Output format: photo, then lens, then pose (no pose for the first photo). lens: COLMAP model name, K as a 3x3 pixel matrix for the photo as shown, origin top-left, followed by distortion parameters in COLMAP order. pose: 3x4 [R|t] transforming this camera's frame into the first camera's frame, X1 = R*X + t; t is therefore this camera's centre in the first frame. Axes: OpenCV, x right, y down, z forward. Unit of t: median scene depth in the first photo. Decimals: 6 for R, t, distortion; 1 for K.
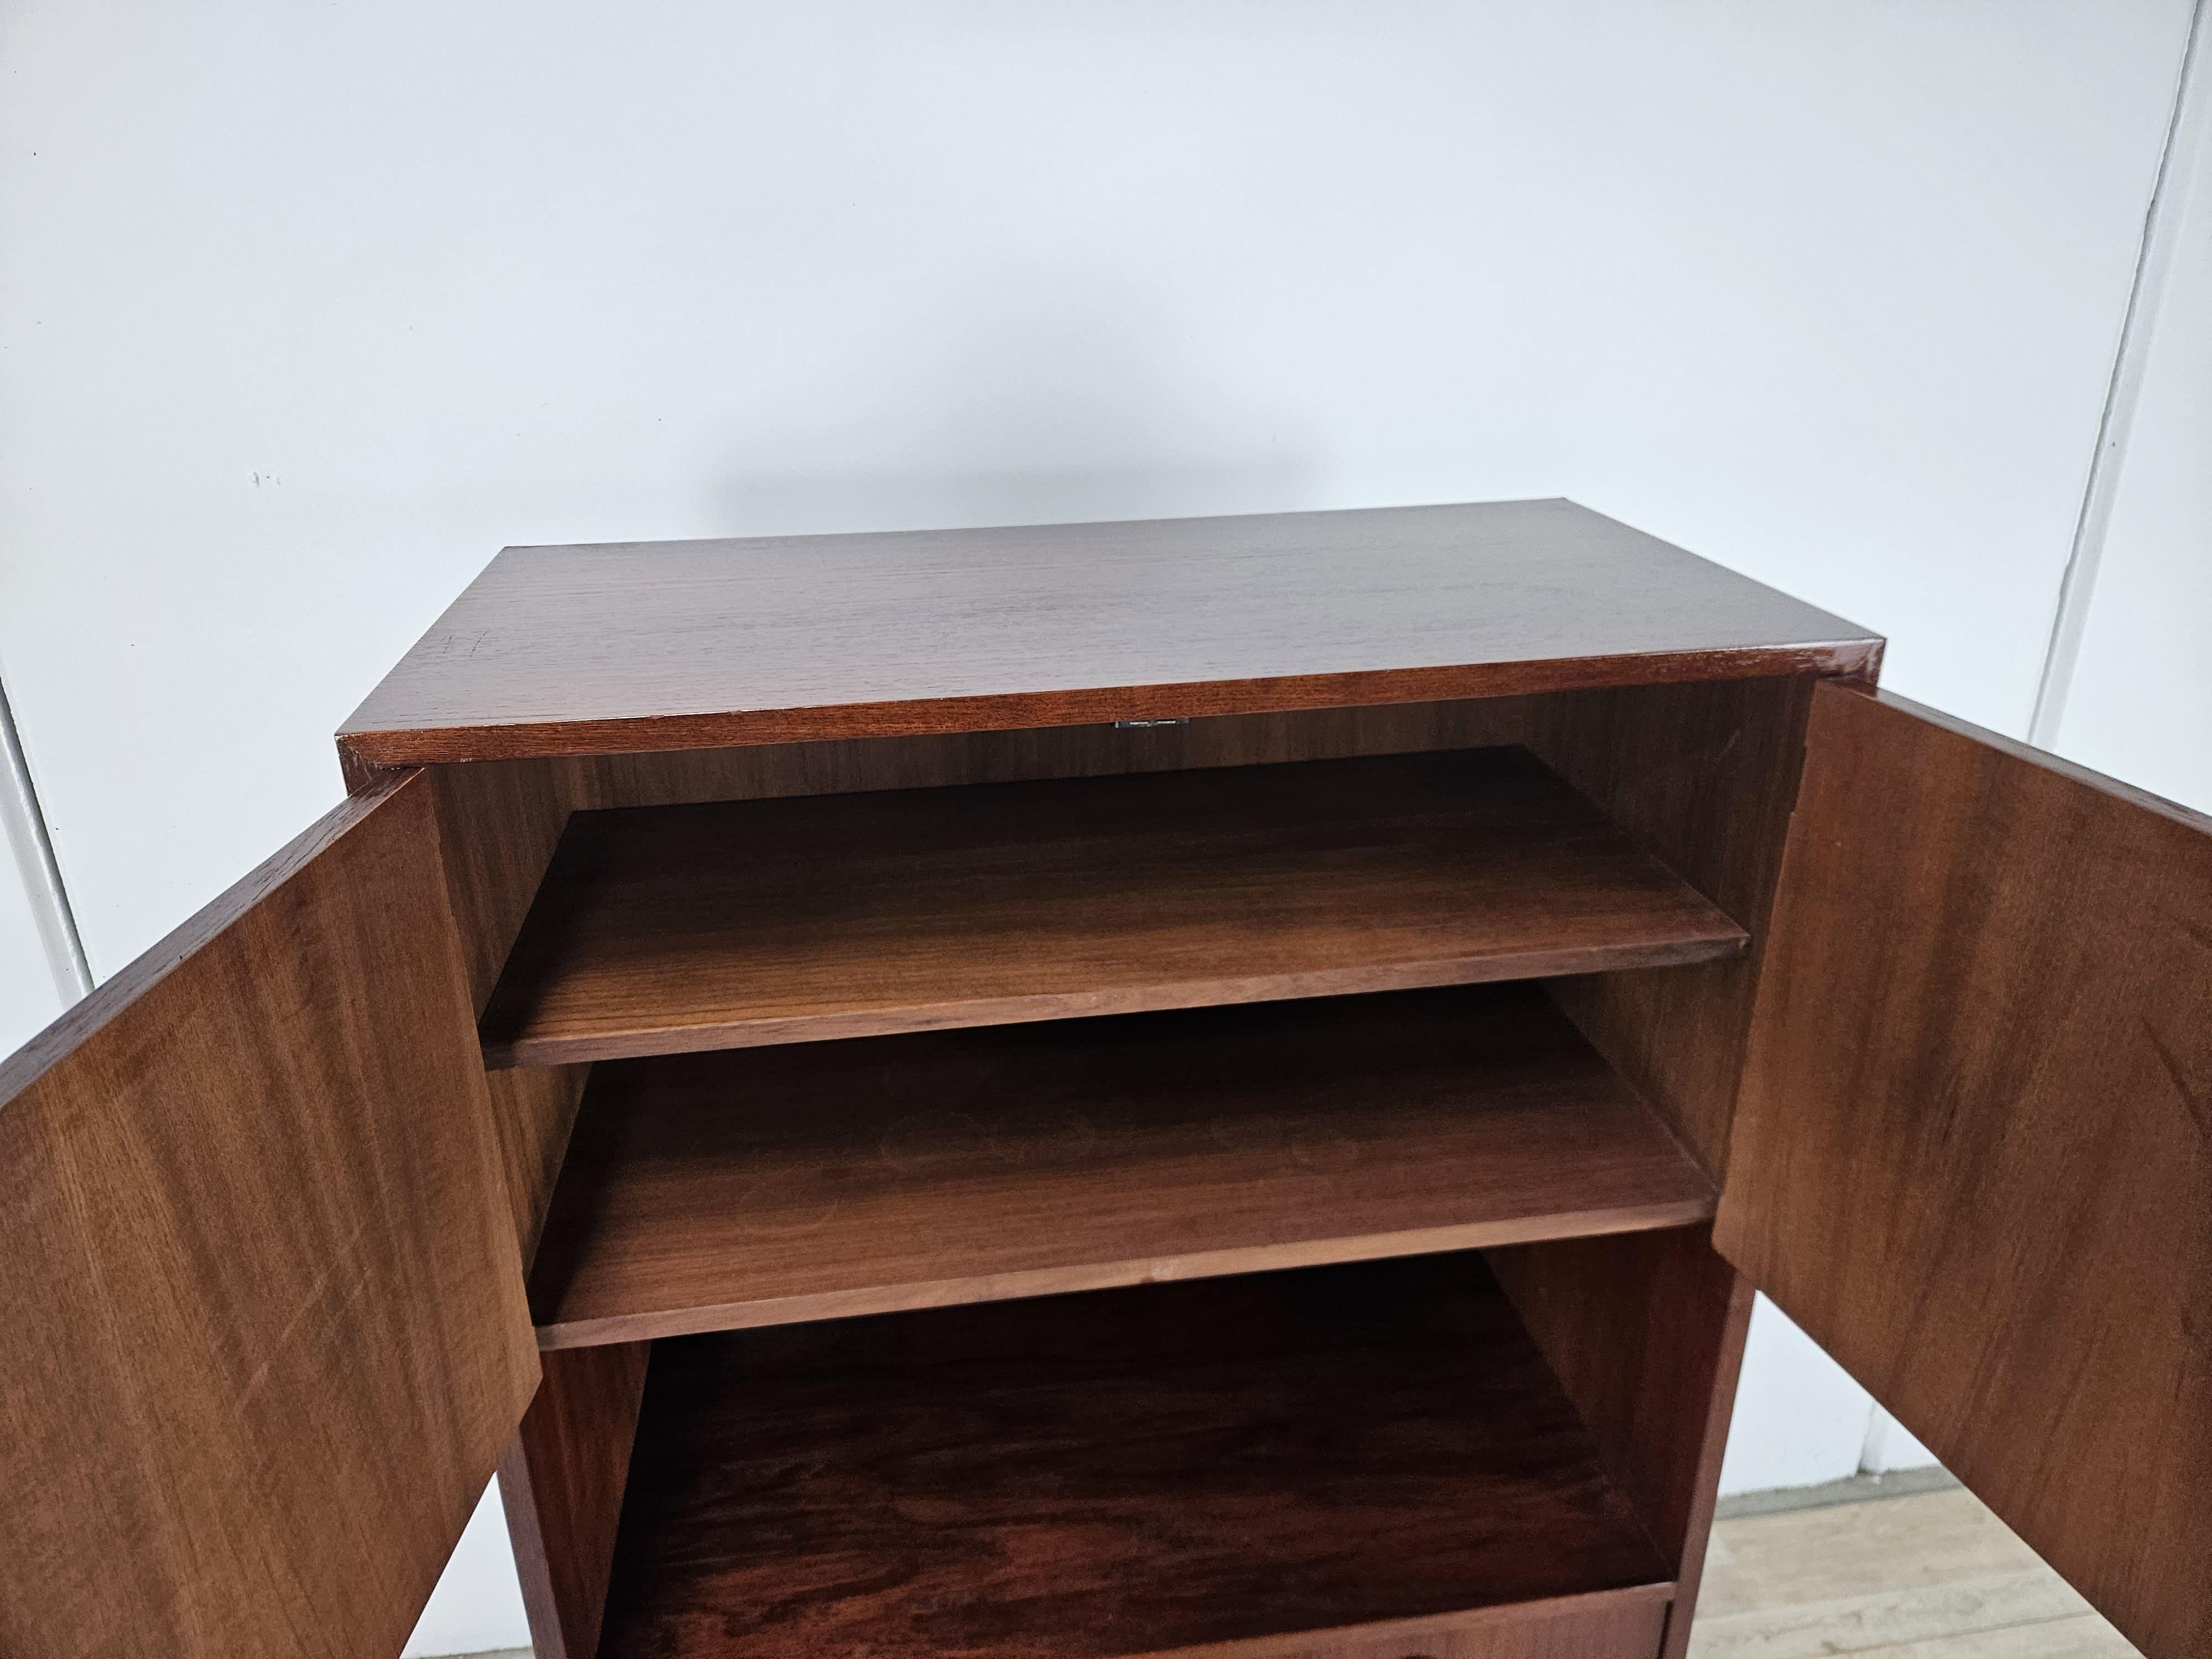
lens RADIAL K [[1510.5, 0, 1076.2], [0, 1510.5, 827.5], [0, 0, 1]] dist [-0.005668, -0.001696]
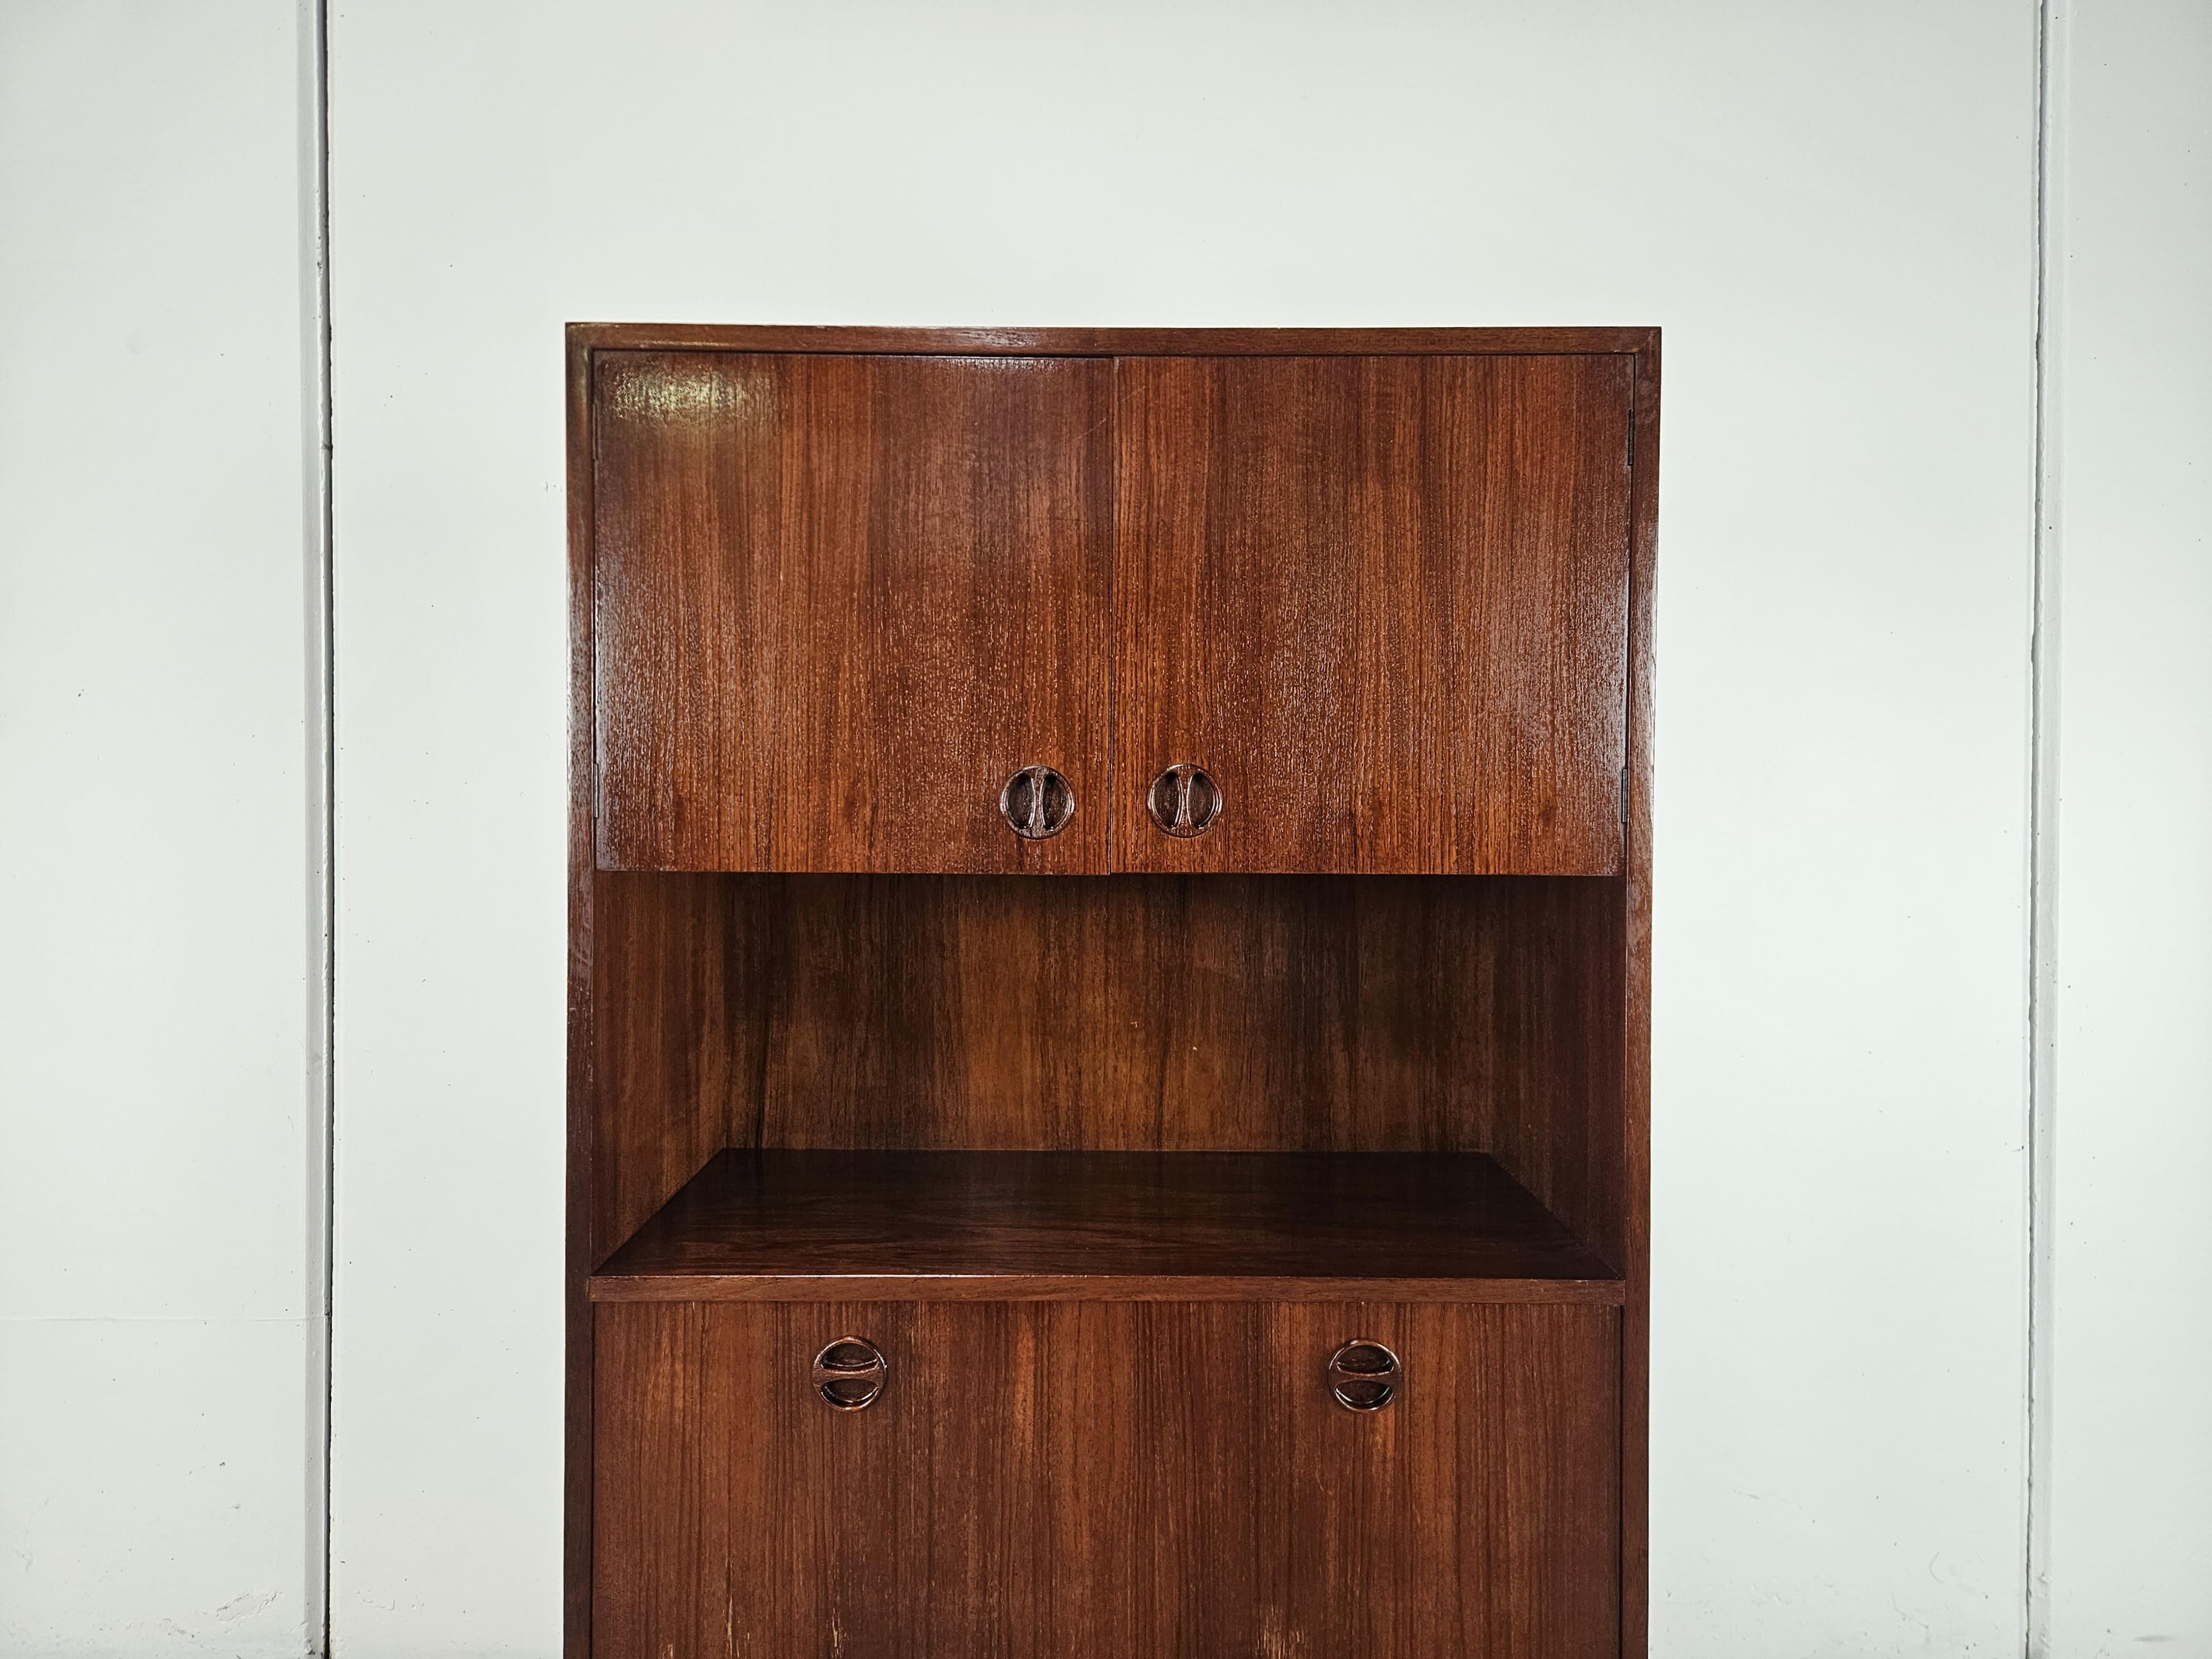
lens RADIAL K [[1477.1, 0, 1093.7], [0, 1477.1, 814.3], [0, 0, 1]] dist [0.058854, -0.059744]
pose [[0.990176, 0.024572, -0.137649, 0.123218], [-0.074200, 0.926732, -0.368323, 0.431824], [0.118513, 0.374918, 0.919452, -0.067499]]
